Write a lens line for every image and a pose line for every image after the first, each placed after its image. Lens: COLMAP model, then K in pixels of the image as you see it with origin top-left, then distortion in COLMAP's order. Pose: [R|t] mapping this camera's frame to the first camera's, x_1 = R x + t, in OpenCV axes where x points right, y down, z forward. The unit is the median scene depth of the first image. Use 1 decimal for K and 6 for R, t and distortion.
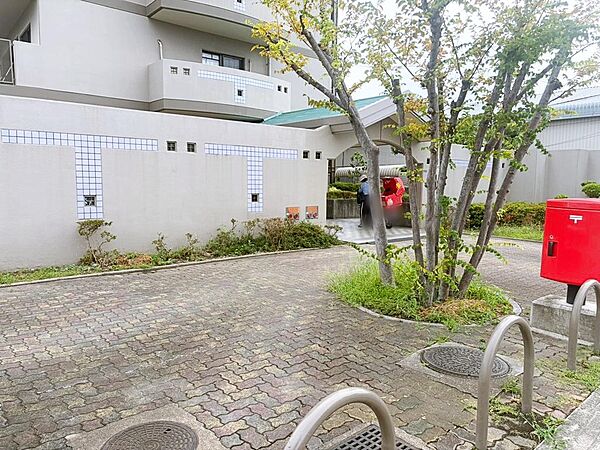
lens RADIAL K [[451.1, 0, 300.0], [0, 451.1, 226.0], [0, 0, 1]] dist [0.041554, -0.039717]
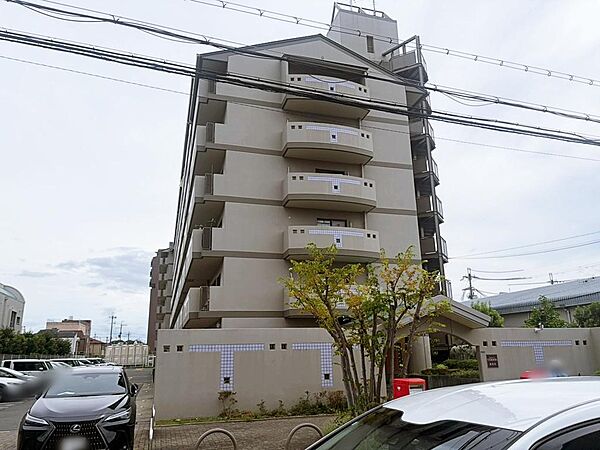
lens RADIAL K [[451.1, 0, 301.2], [0, 451.1, 228.8], [0, 0, 1]] dist [0.041554, -0.039717]
pose [[0.914953, -0.136797, -0.379667, 0.479303], [-0.009333, 0.933370, -0.358794, 0.022582], [0.403452, 0.331823, 0.852713, -0.529237]]
